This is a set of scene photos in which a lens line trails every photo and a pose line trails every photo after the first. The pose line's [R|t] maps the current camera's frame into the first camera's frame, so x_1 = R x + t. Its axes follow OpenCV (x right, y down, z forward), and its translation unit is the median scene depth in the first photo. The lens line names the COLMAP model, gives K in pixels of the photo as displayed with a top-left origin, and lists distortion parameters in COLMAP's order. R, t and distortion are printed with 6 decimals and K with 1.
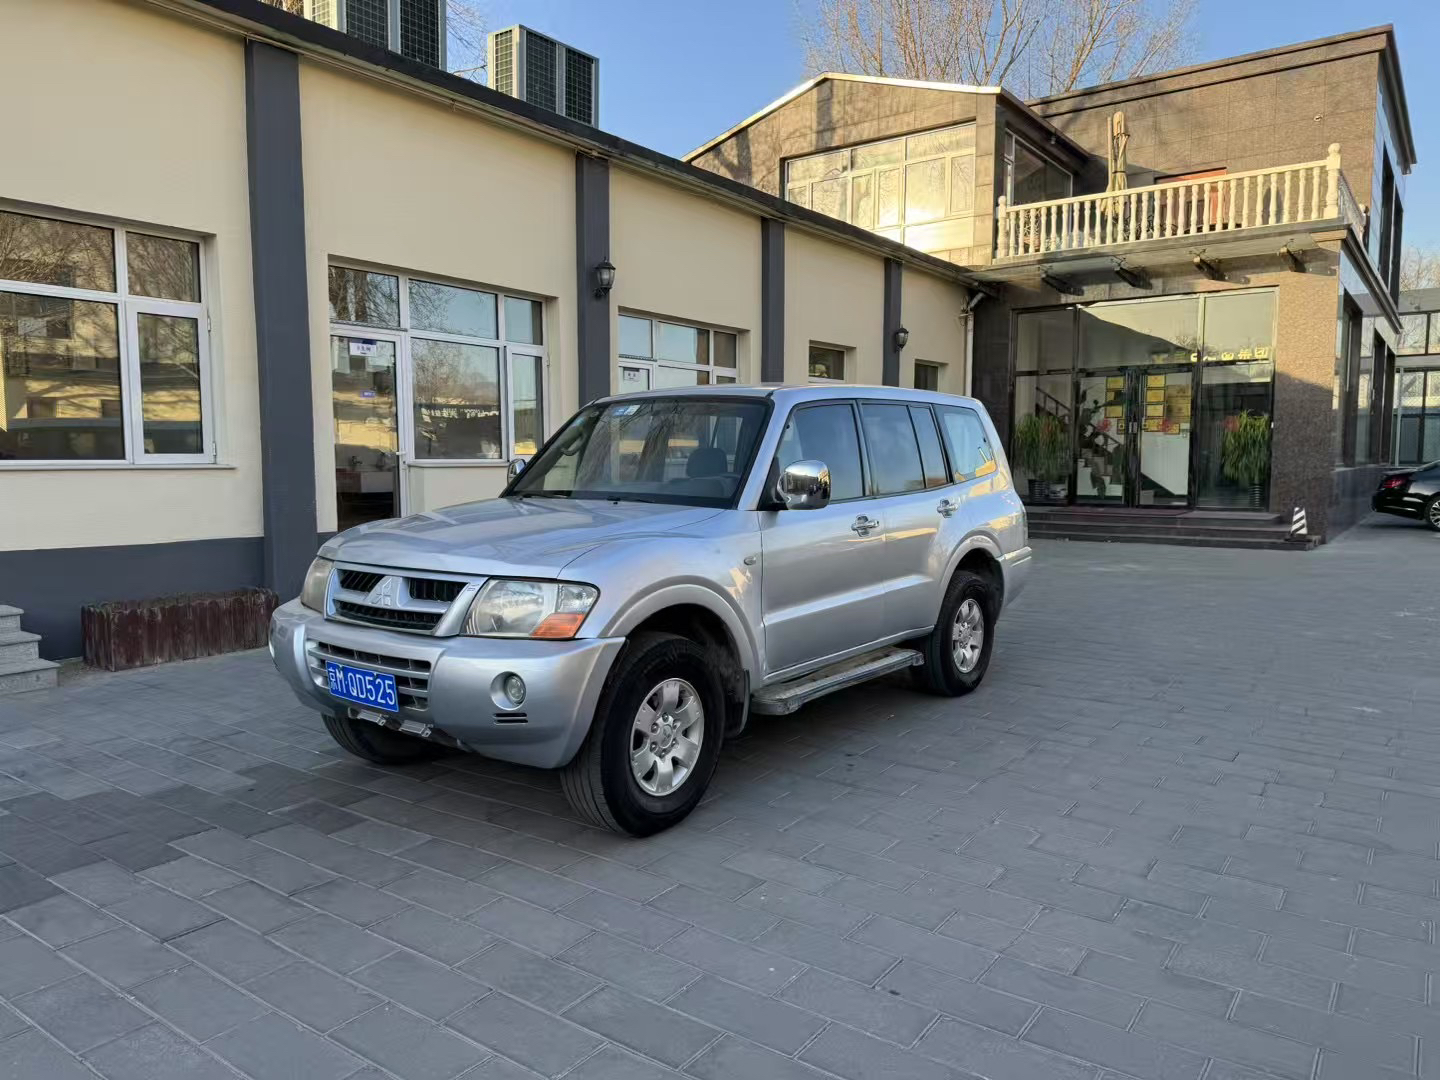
lens RADIAL K [[1030.8, 0, 701.4], [0, 1030.8, 551.6], [0, 0, 1]] dist [-0.009241, 0.004136]
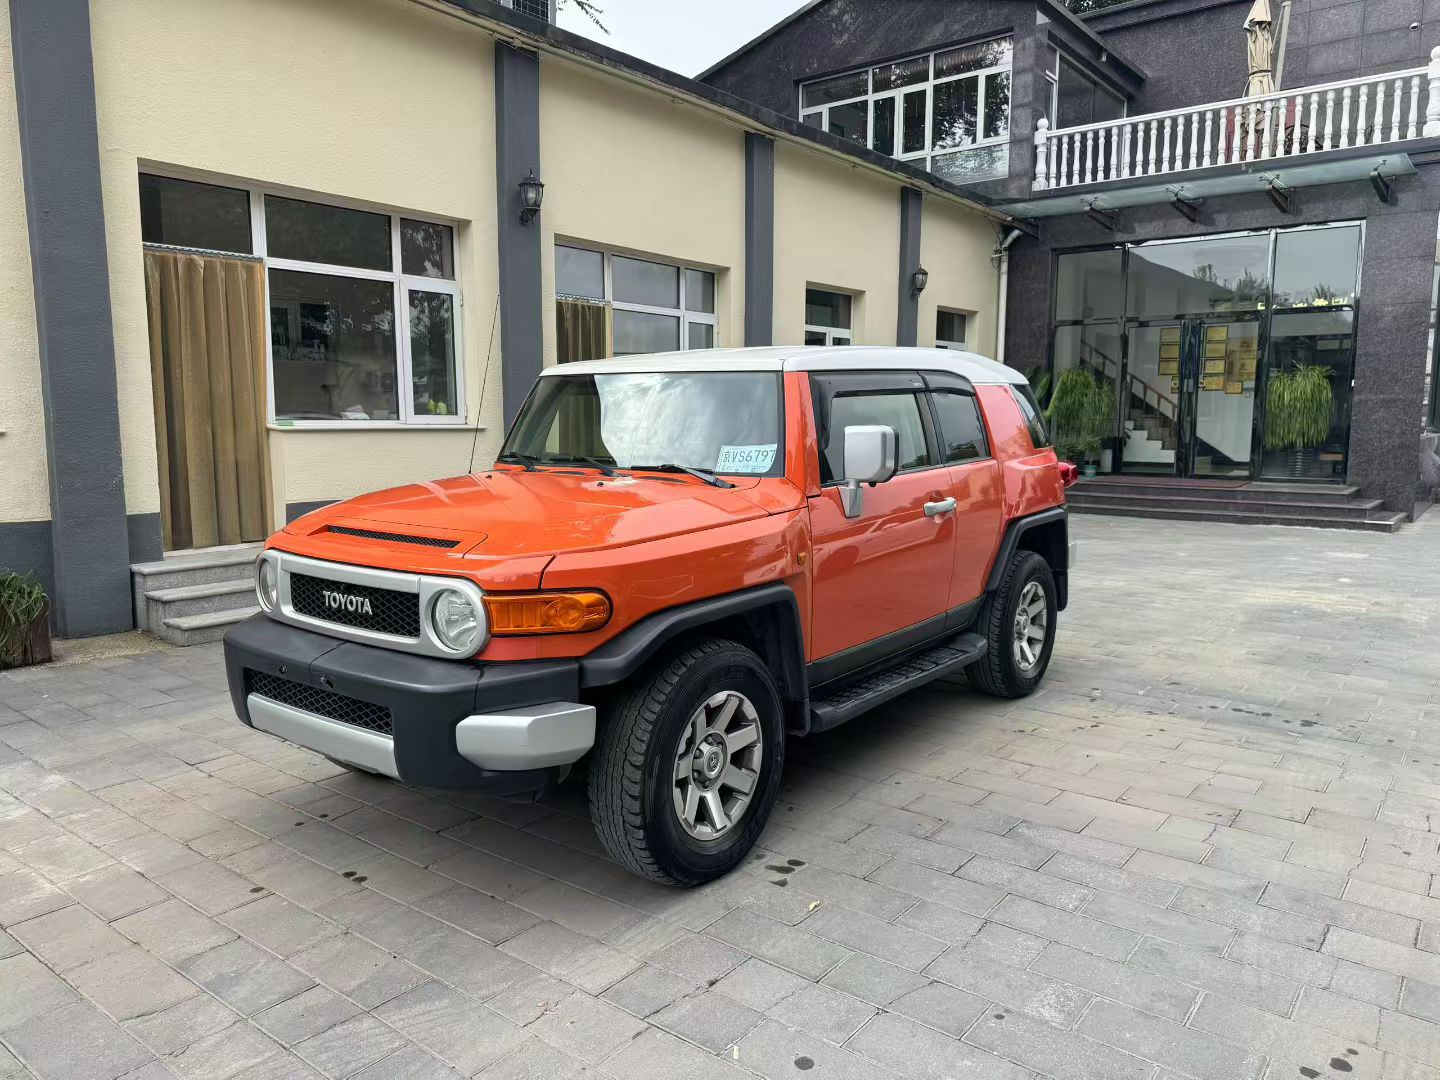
lens RADIAL K [[1030.8, 0, 712.0], [0, 1030.8, 547.0], [0, 0, 1]] dist [-0.009241, 0.004136]
pose [[0.999241, 0.008872, -0.037918, 0.049117], [-0.007495, 0.999313, 0.036307, -0.012026], [0.038214, -0.035995, 0.998621, 0.106032]]
